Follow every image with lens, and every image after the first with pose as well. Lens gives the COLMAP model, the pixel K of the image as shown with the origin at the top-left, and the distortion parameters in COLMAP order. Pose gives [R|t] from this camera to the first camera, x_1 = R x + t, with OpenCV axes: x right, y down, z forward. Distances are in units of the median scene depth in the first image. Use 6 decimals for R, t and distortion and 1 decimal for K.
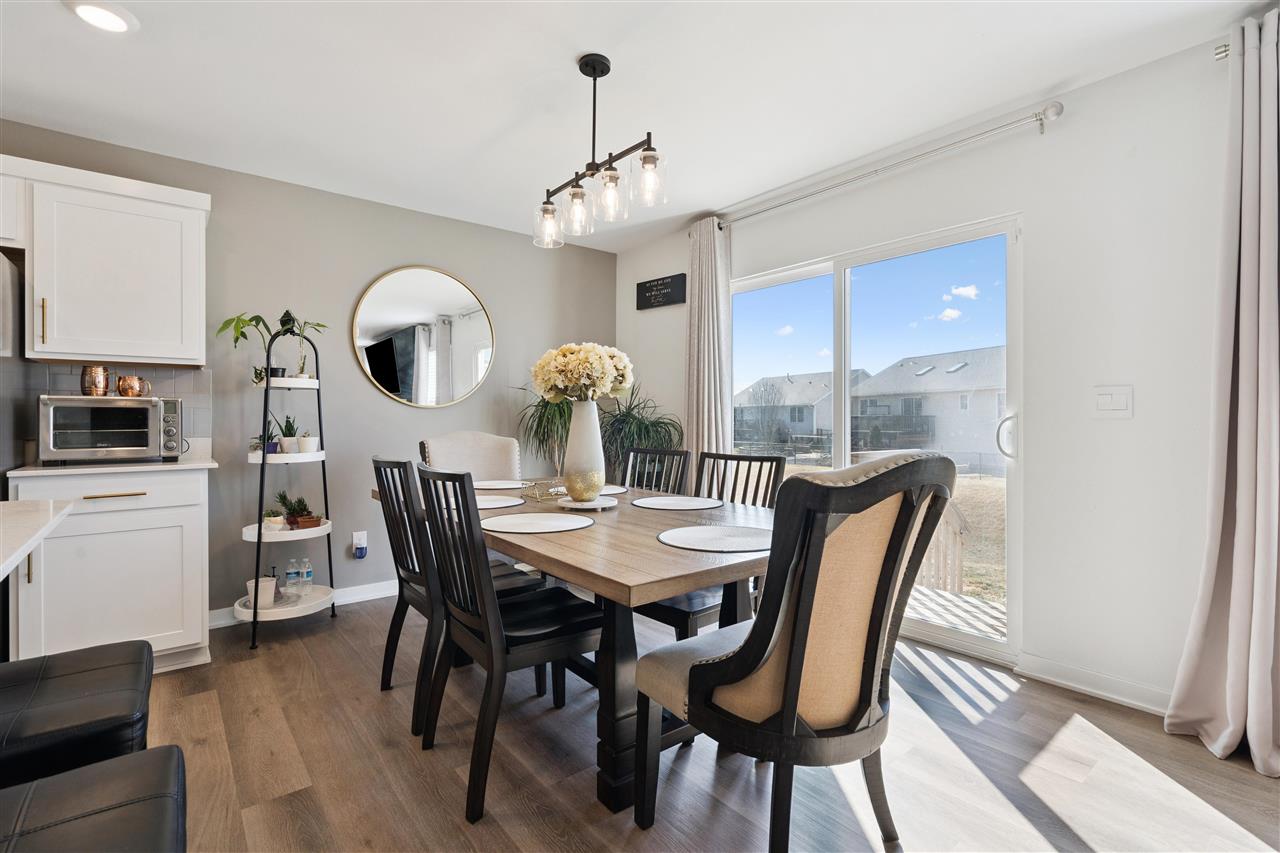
lens RADIAL K [[593.8, 0, 642.8], [0, 593.8, 417.7], [0, 0, 1]] dist [-0.023008, 0.017752]
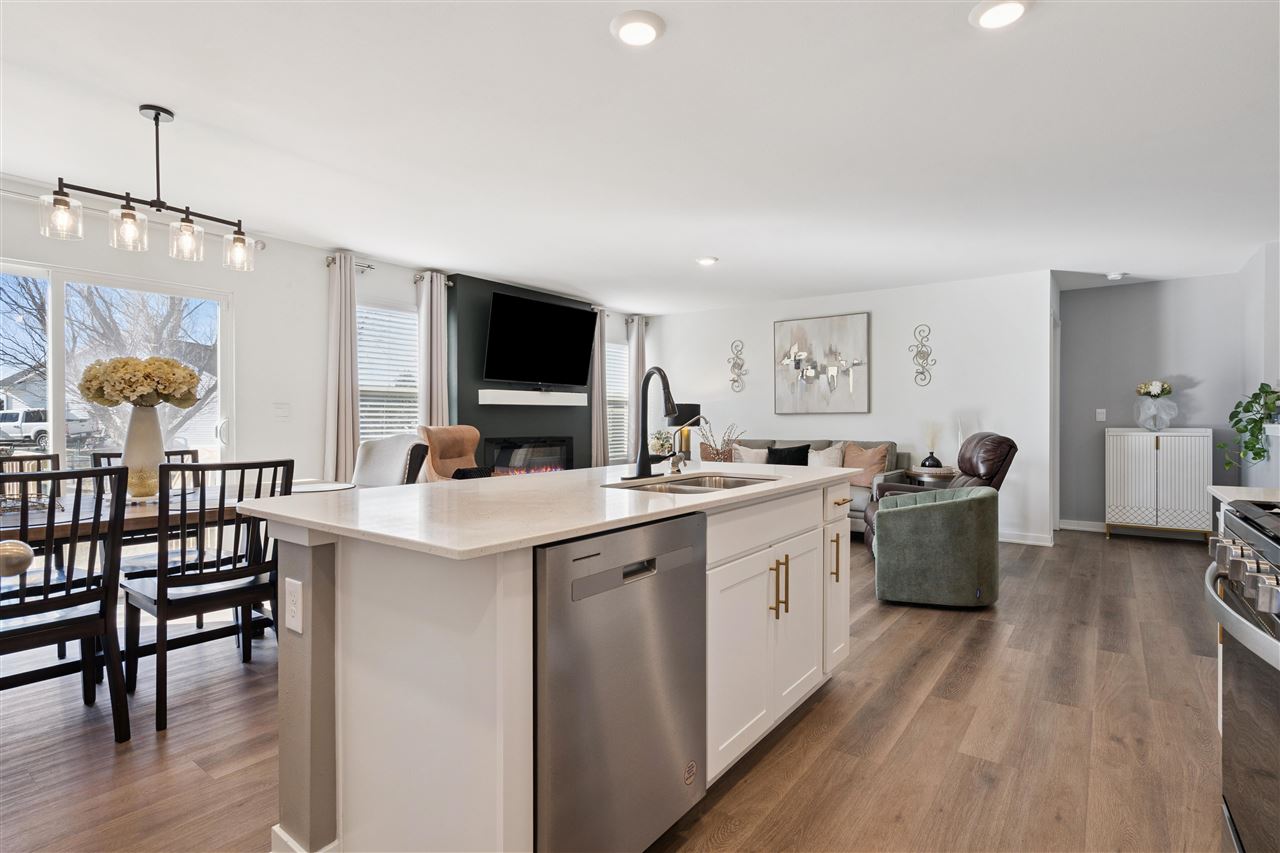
lens RADIAL K [[637.2, 0, 640.0], [0, 637.2, 426.5], [0, 0, 1]] dist [-0.001006, -0.000689]
pose [[-0.245235, -0.011703, 0.969393, -1.316272], [-0.002964, 0.999932, 0.011322, -0.007073], [-0.969459, -0.000097, -0.245253, 0.344817]]
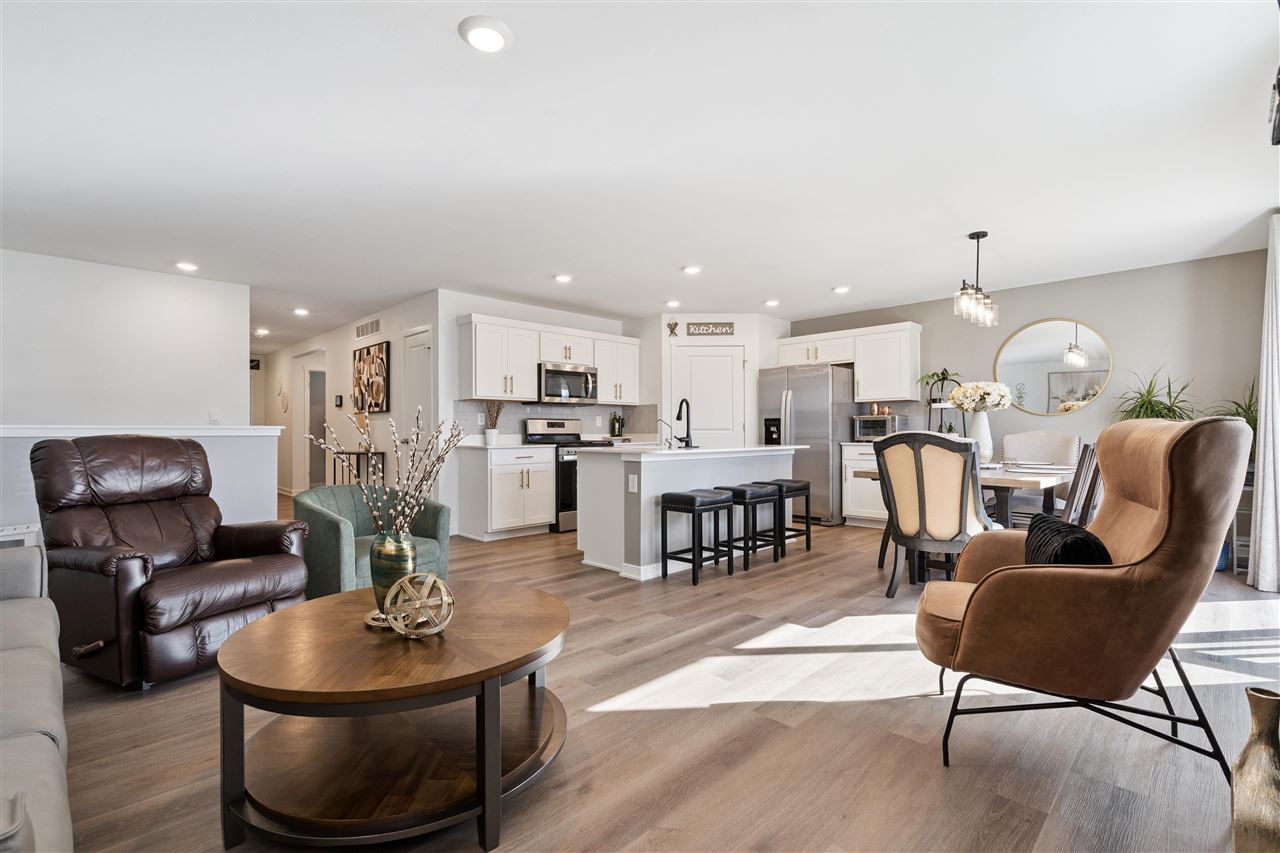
lens RADIAL K [[581.5, 0, 639.9], [0, 581.5, 432.5], [0, 0, 1]] dist [0.000899, 0.000143]
pose [[0.103880, -0.001132, -0.994589, 1.458264], [0.004219, 0.999991, -0.000698, 0.033287], [0.994581, -0.004124, 0.103884, -0.248097]]
